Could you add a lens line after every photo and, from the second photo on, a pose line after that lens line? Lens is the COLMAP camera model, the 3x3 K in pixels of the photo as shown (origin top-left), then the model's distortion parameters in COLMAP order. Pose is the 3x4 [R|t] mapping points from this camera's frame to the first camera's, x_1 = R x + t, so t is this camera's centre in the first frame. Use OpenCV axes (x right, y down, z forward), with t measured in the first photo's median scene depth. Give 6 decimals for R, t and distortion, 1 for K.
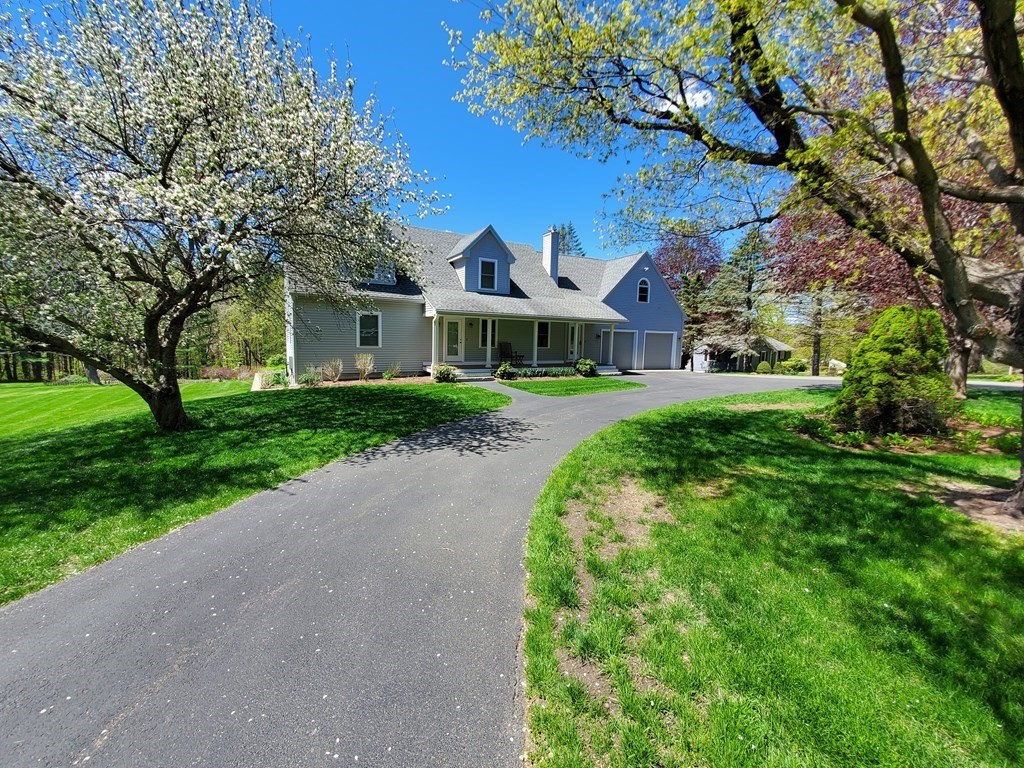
lens RADIAL K [[406.4, 0, 511.0], [0, 406.4, 378.8], [0, 0, 1]] dist [0.000200, -0.000488]
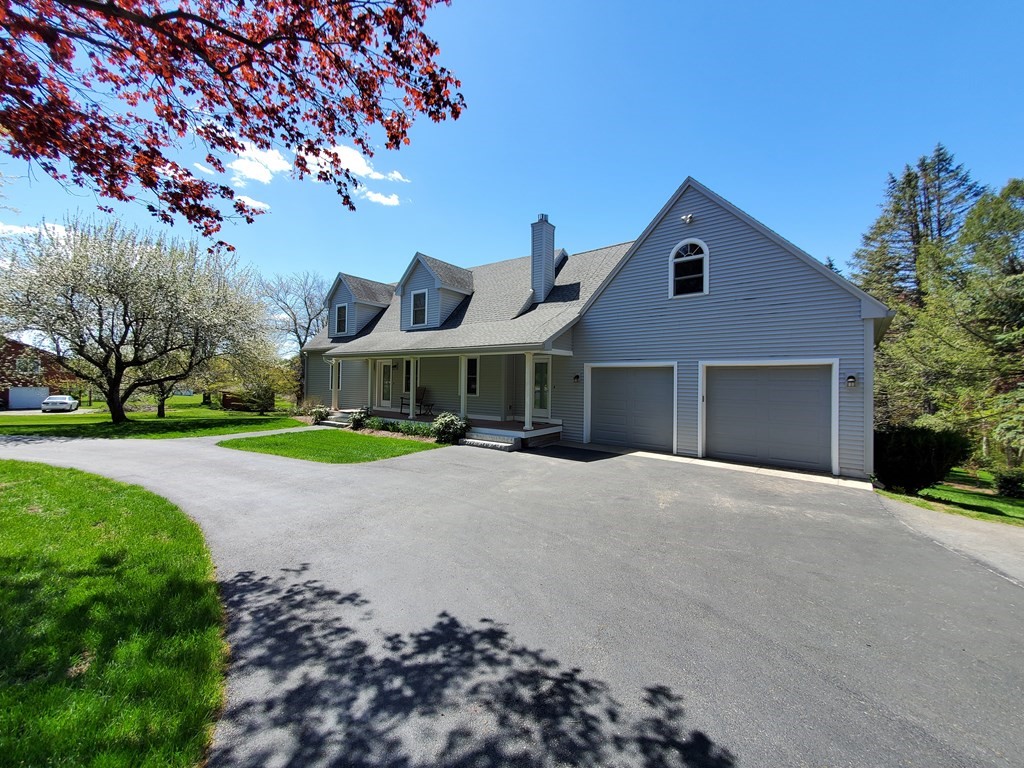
lens RADIAL K [[406.4, 0, 512.4], [0, 406.4, 377.3], [0, 0, 1]] dist [0.000200, -0.000488]
pose [[0.407989, -0.028372, -0.912546, 0.797669], [-0.101405, 0.991924, -0.076177, -0.065520], [0.907338, 0.123616, 0.401818, 0.844317]]
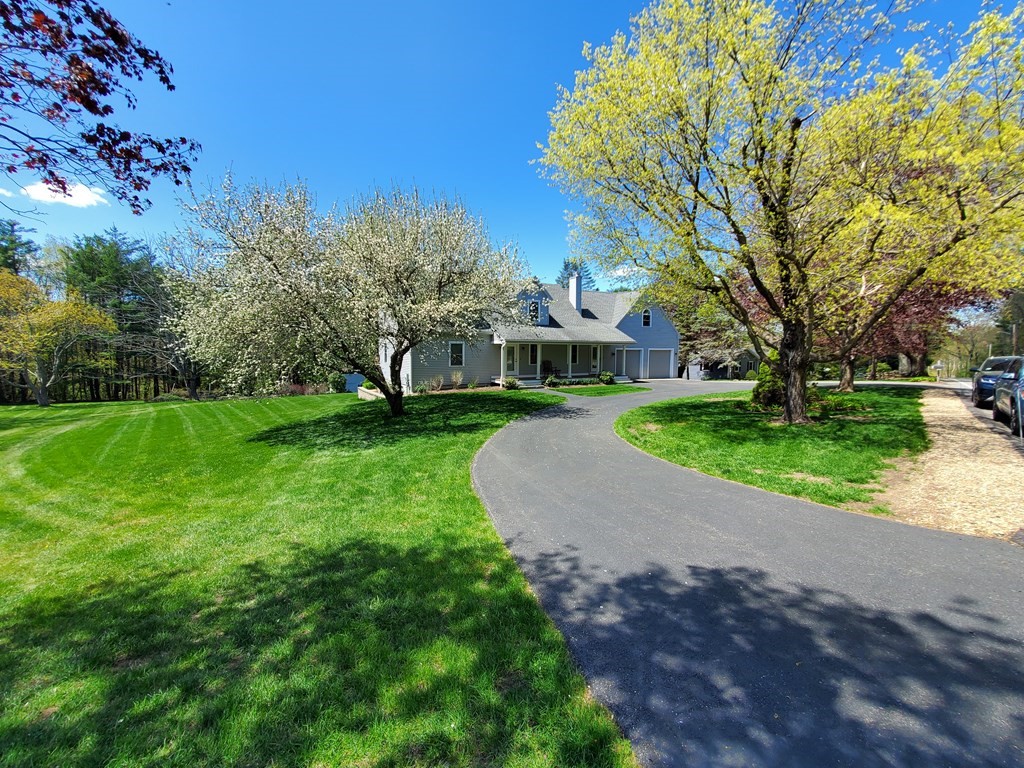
lens RADIAL K [[406.4, 0, 510.6], [0, 406.4, 381.2], [0, 0, 1]] dist [0.000200, -0.000488]
pose [[0.999785, -0.020380, -0.003933, -0.133767], [0.020266, 0.999426, -0.027146, 0.014534], [0.004484, 0.027061, 0.999624, -0.364485]]
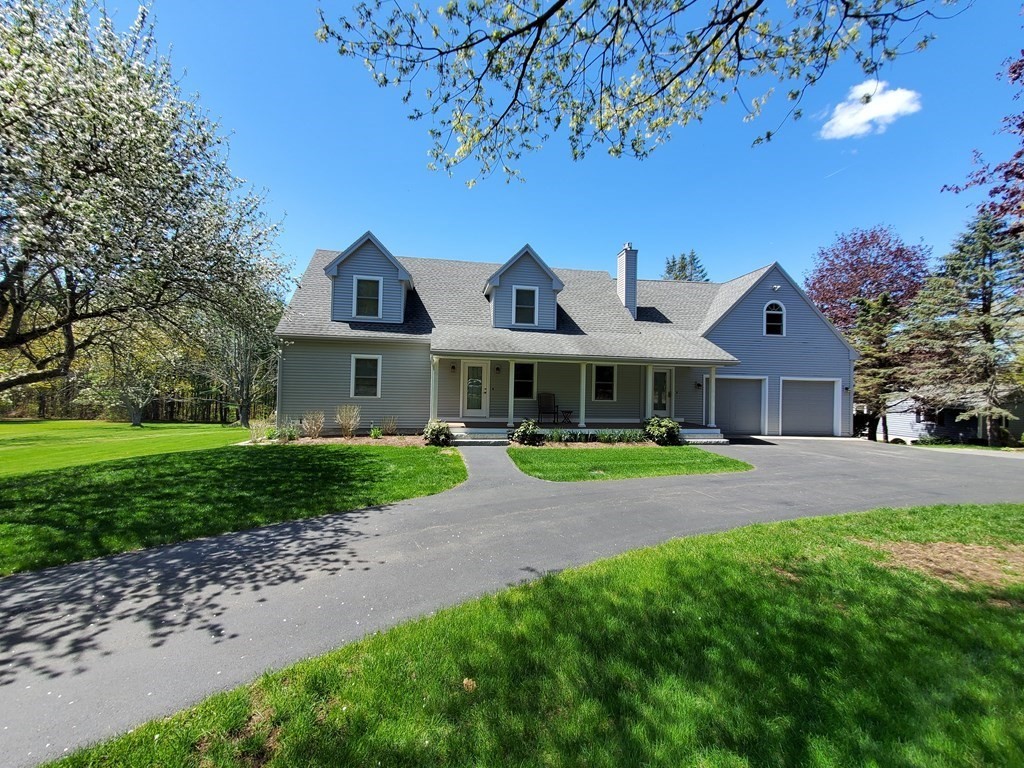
lens RADIAL K [[406.4, 0, 514.5], [0, 406.4, 377.1], [0, 0, 1]] dist [0.000200, -0.000488]
pose [[0.937563, -0.009752, -0.347679, 0.191723], [-0.036628, 0.991280, -0.126577, -0.021646], [0.345882, 0.131408, 0.929030, 0.283986]]
